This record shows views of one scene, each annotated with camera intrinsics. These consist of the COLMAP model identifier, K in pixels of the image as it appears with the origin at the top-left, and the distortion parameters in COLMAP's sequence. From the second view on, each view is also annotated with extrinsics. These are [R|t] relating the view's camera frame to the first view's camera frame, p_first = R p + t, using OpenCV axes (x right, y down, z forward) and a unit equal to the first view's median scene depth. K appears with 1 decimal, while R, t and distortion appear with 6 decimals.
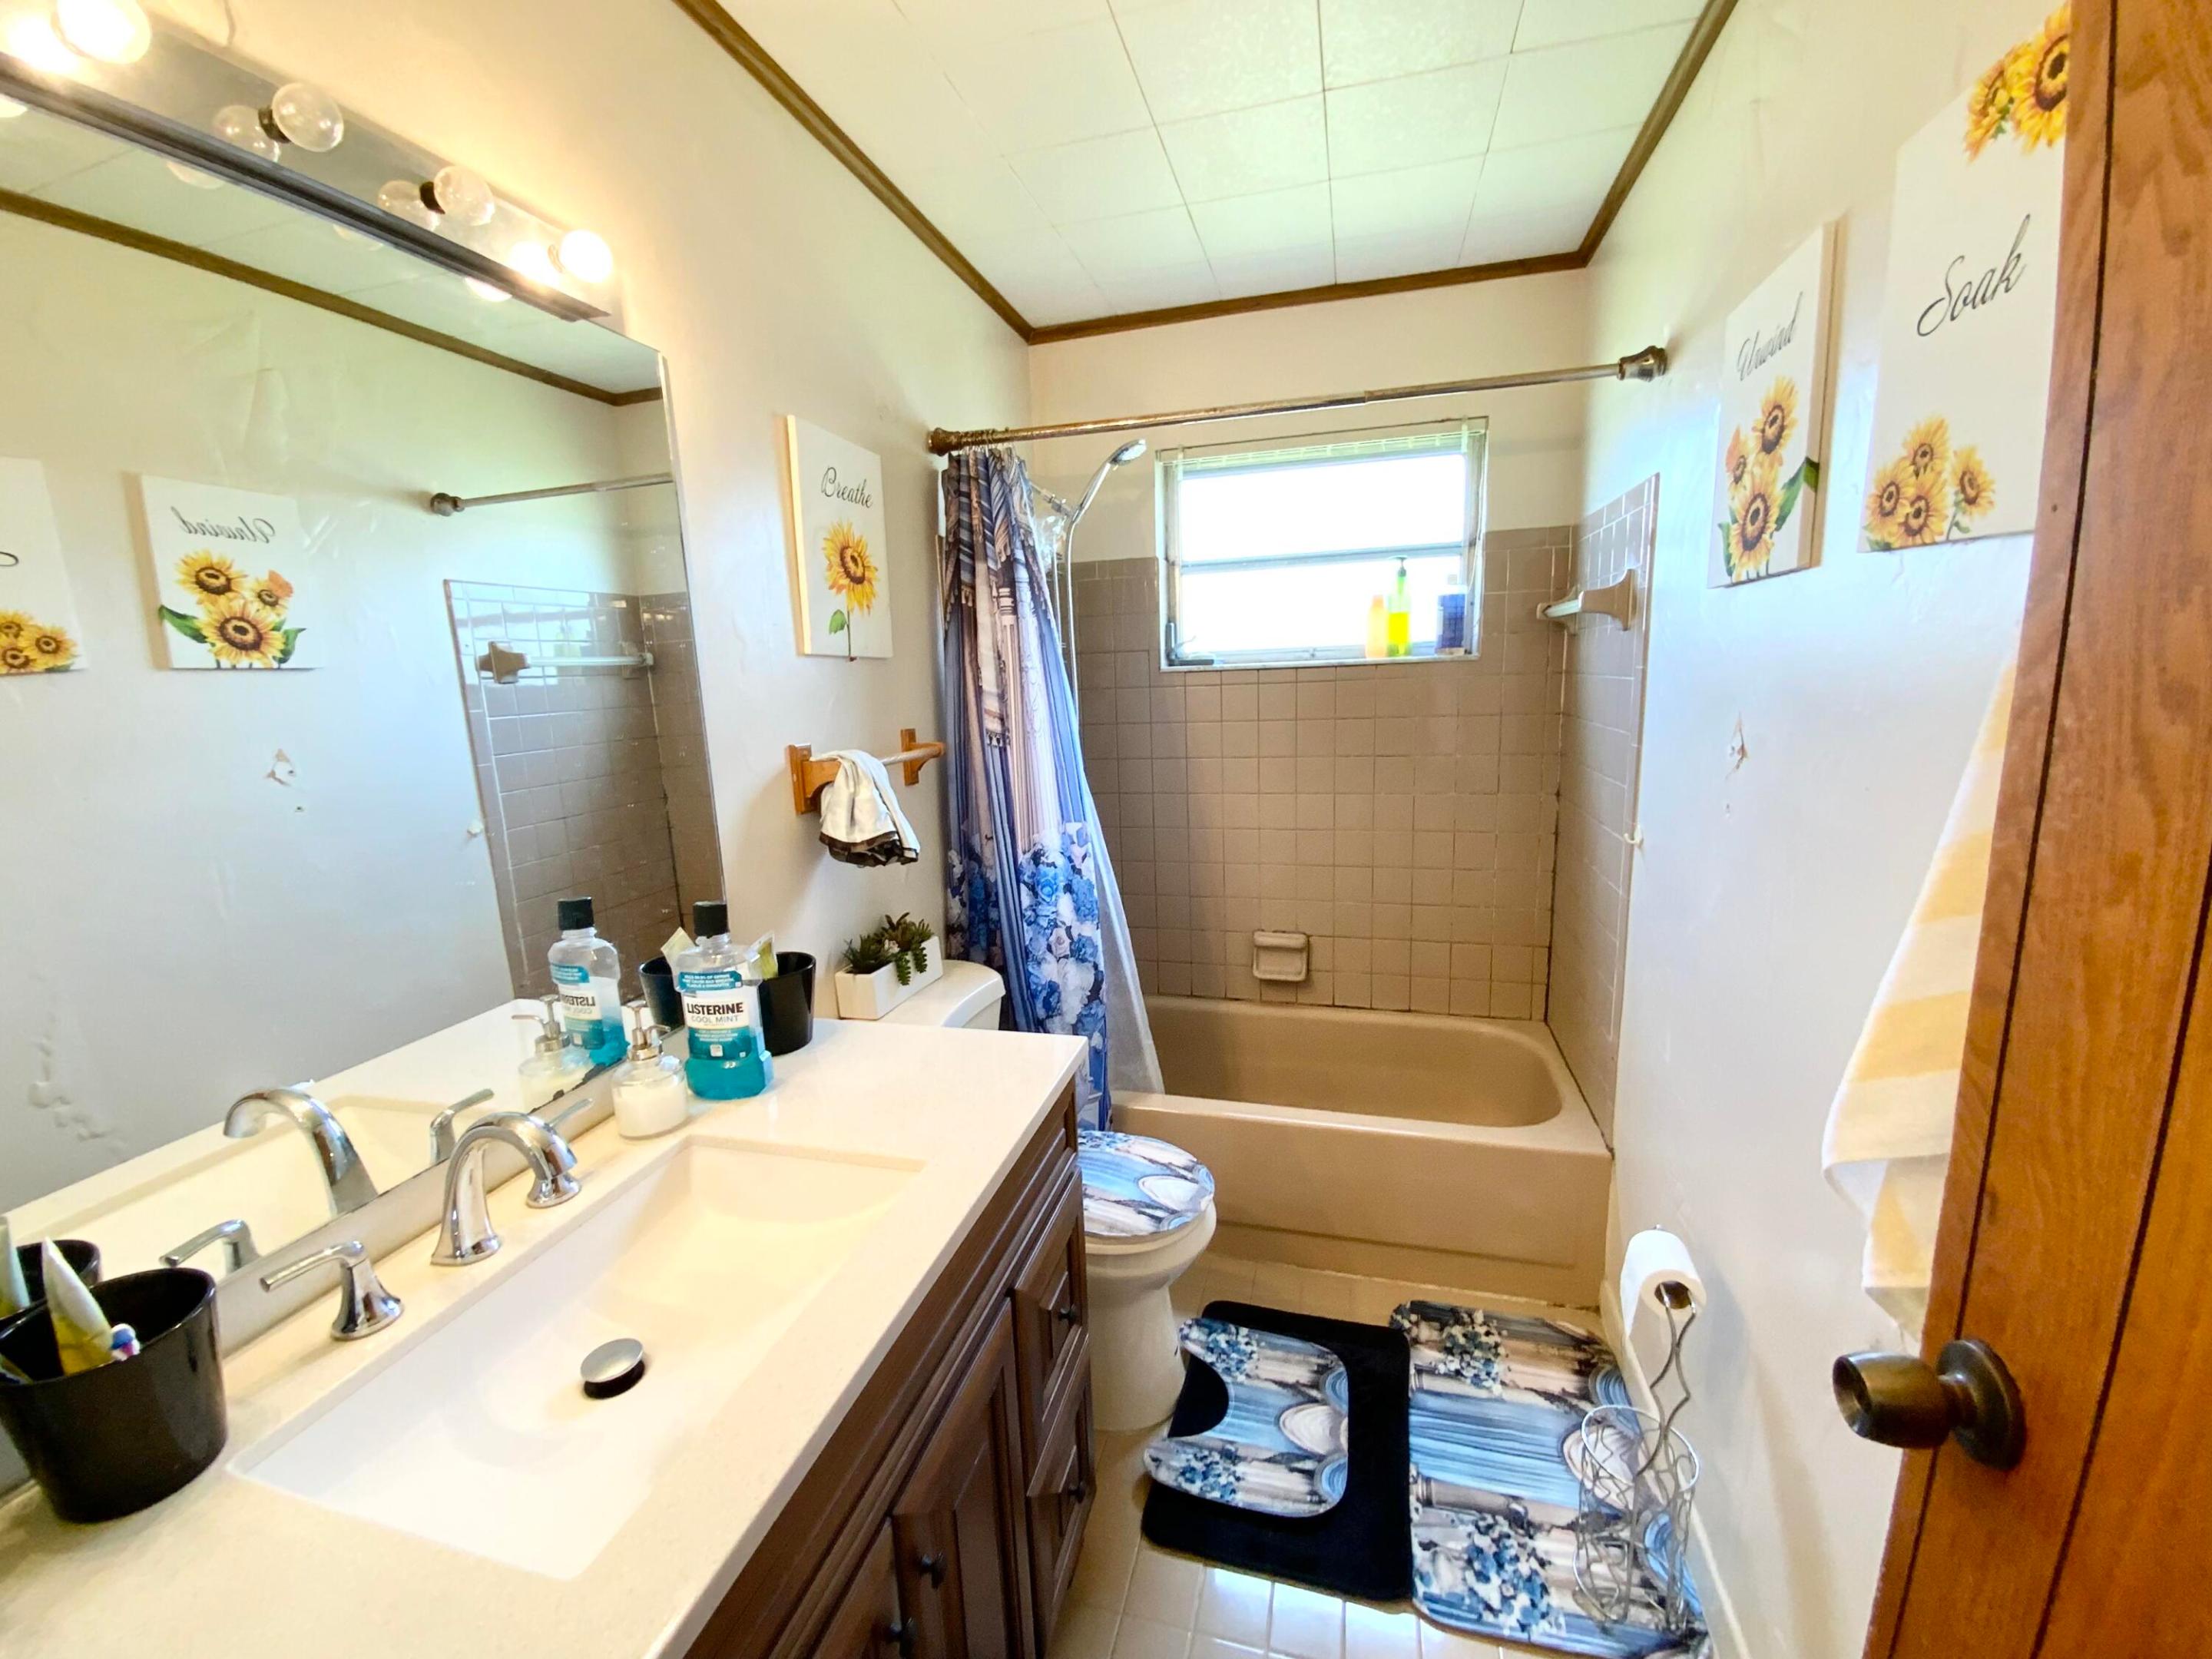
lens RADIAL K [[898.4, 0, 1108.6], [0, 898.4, 834.9], [0, 0, 1]] dist [-0.000125, -0.011145]
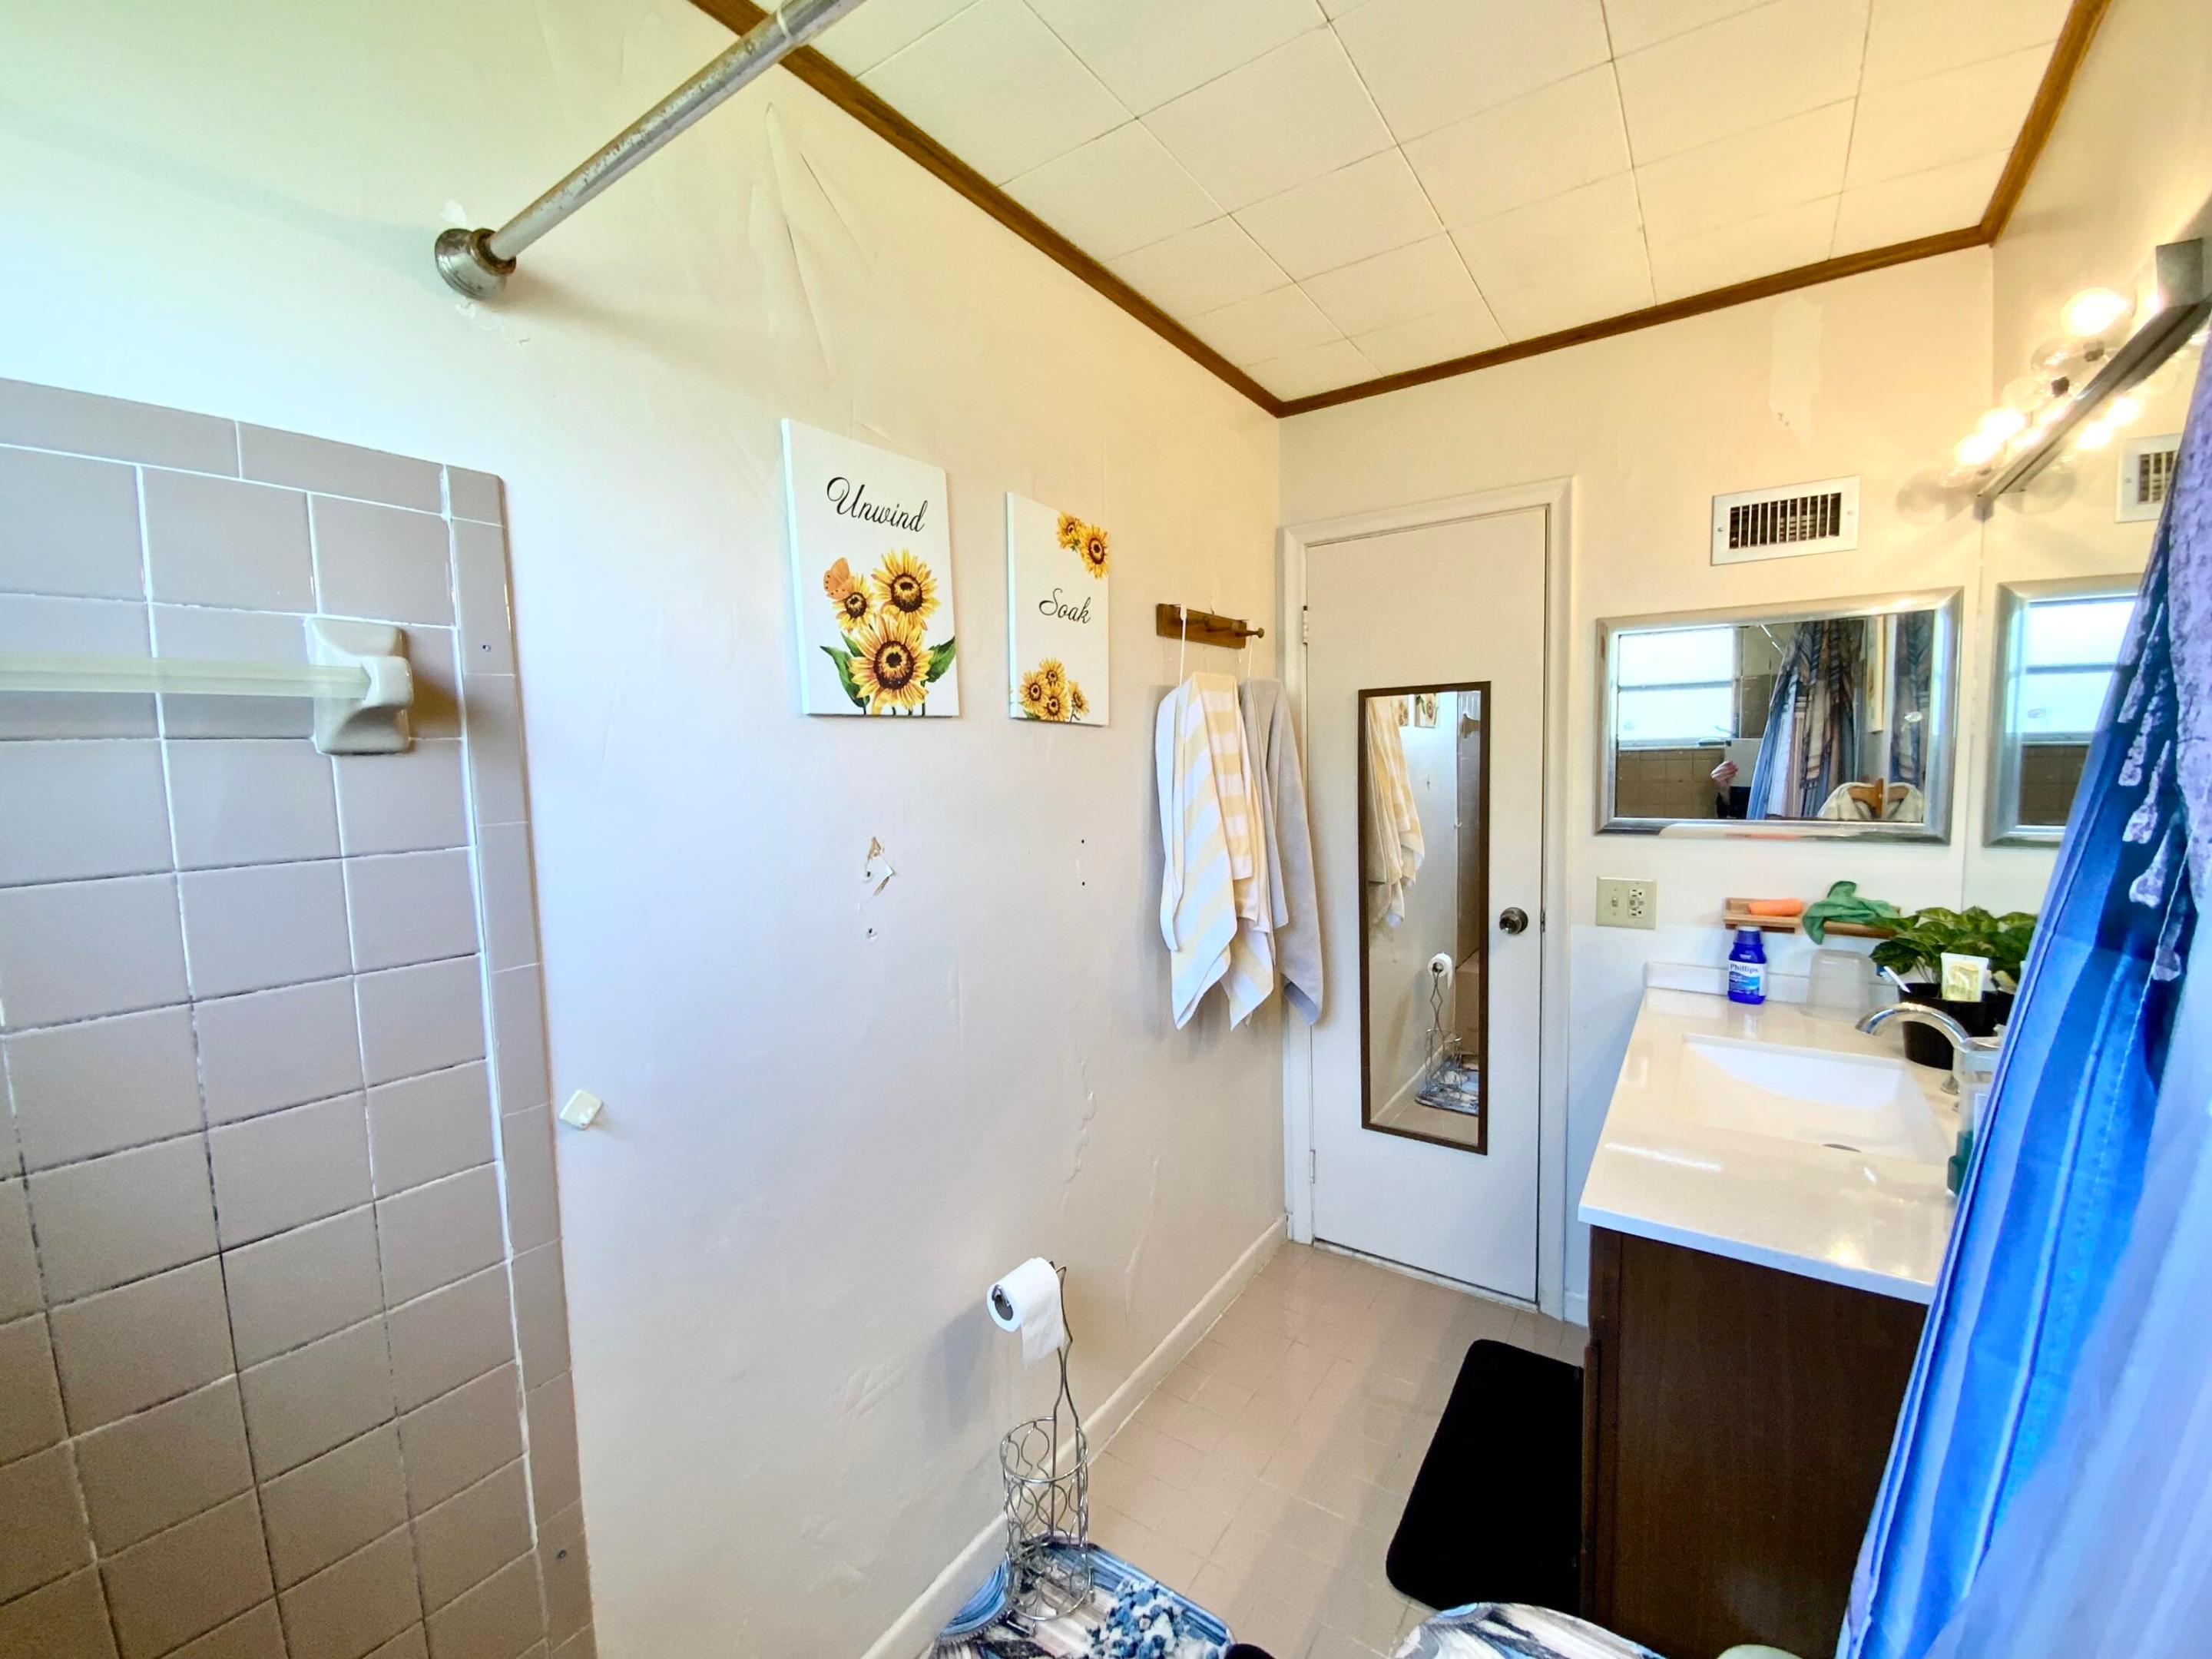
lens RADIAL K [[898.4, 0, 1109.3], [0, 898.4, 833.1], [0, 0, 1]] dist [-0.000125, -0.011145]
pose [[-0.945936, 0.040225, 0.321850, 0.104816], [0.121622, 0.963869, 0.236990, -0.338034], [-0.300689, 0.263321, -0.916651, 1.772973]]
